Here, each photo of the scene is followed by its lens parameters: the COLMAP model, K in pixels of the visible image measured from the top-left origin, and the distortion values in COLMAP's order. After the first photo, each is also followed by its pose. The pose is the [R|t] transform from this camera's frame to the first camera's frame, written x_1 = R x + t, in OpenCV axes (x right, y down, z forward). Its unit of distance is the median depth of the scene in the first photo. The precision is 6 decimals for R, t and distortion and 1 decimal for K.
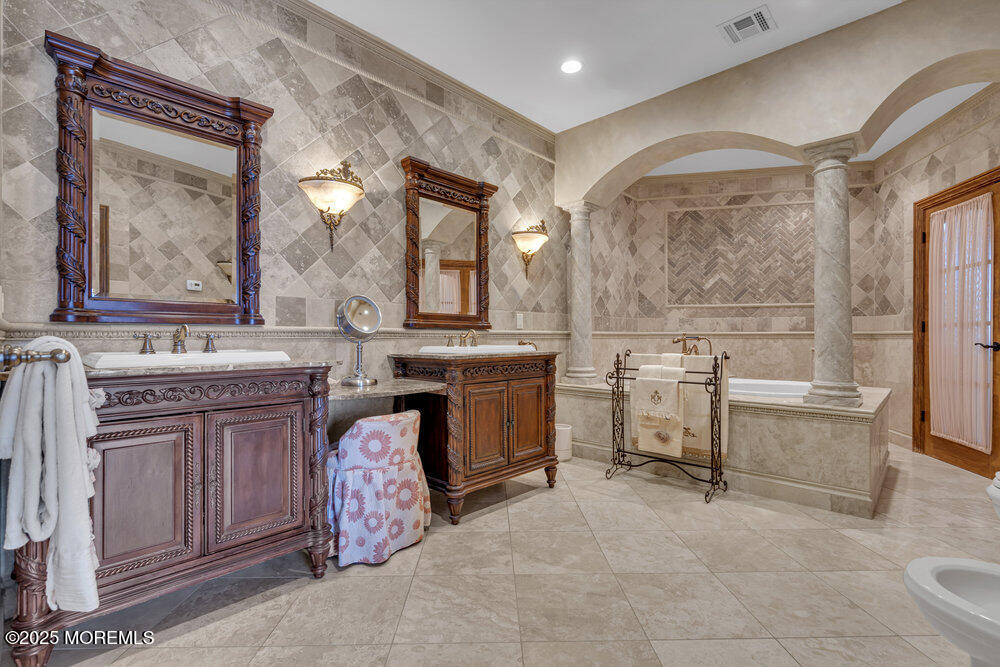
lens RADIAL K [[460.1, 0, 500.5], [0, 460.1, 333.5], [0, 0, 1]] dist [0.000821, -0.000316]
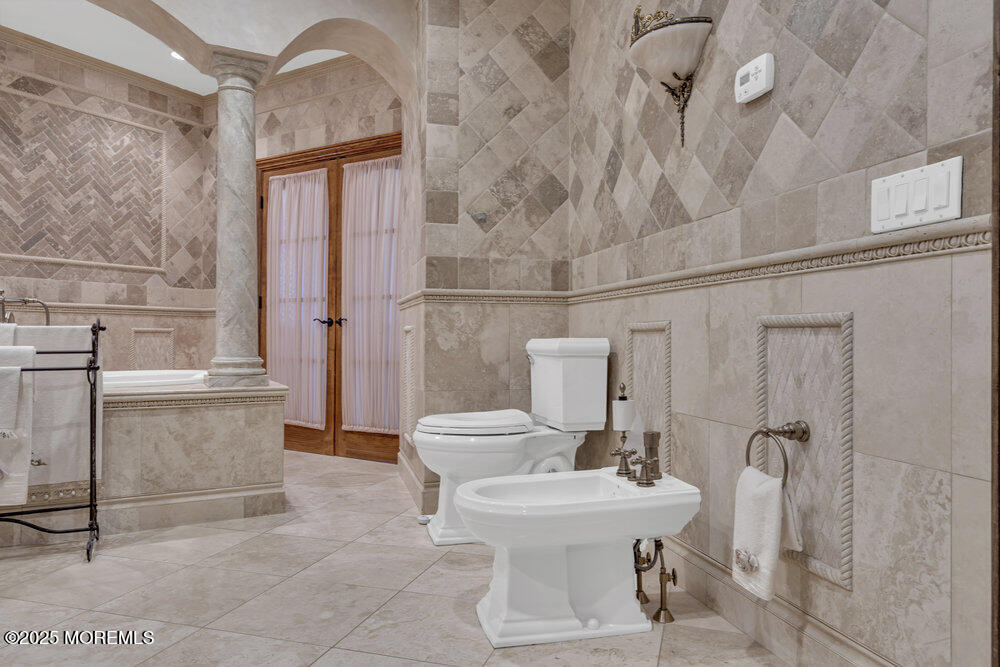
lens RADIAL K [[685.7, 0, 500.8], [0, 685.7, 337.2], [0, 0, 1]] dist [0.007191, 0.000722]
pose [[0.306262, 0.002525, 0.951944, -0.240801], [-0.007886, 0.999969, -0.000115, 0.058533], [-0.951914, -0.007472, 0.306273, 0.180392]]
